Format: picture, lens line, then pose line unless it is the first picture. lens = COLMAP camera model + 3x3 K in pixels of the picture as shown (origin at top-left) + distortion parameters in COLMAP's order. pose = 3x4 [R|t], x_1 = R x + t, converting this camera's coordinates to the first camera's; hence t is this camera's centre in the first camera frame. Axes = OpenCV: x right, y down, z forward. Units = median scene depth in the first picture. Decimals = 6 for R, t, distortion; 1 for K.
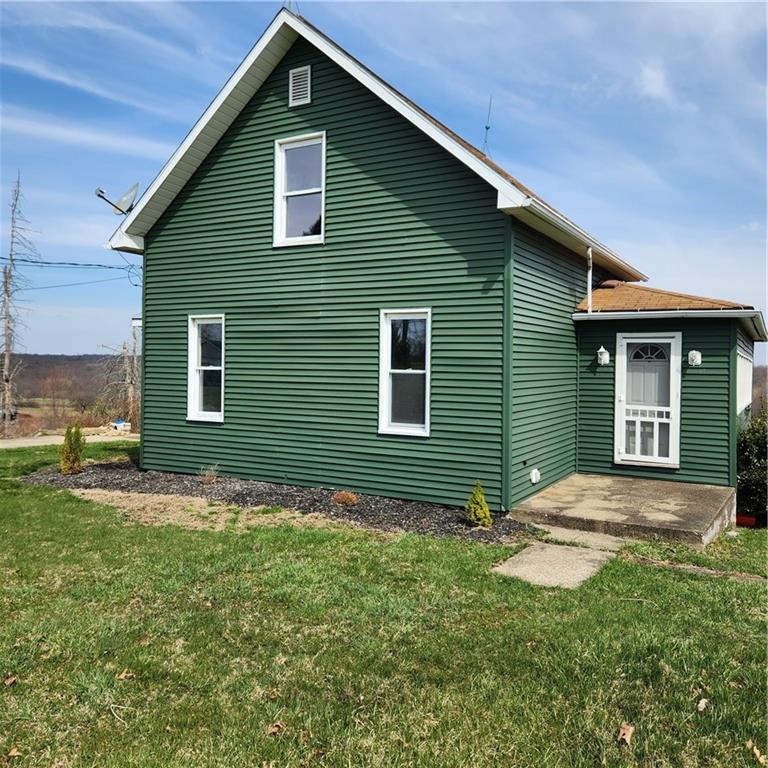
lens RADIAL K [[663.7, 0, 381.2], [0, 663.7, 363.9], [0, 0, 1]] dist [0.096334, -0.080467]
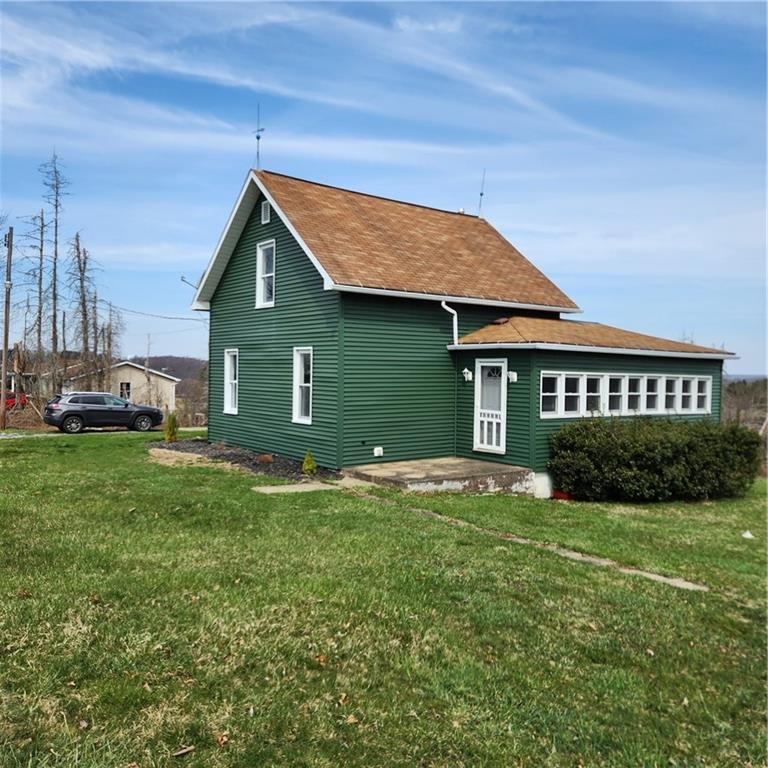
lens RADIAL K [[688.5, 0, 370.3], [0, 688.5, 362.6], [0, 0, 1]] dist [0.092643, -0.084796]
pose [[0.929582, -0.009593, -0.368489, 0.704265], [-0.000284, 0.999642, -0.026741, 0.001211], [0.368614, 0.024963, 0.929247, -0.450450]]
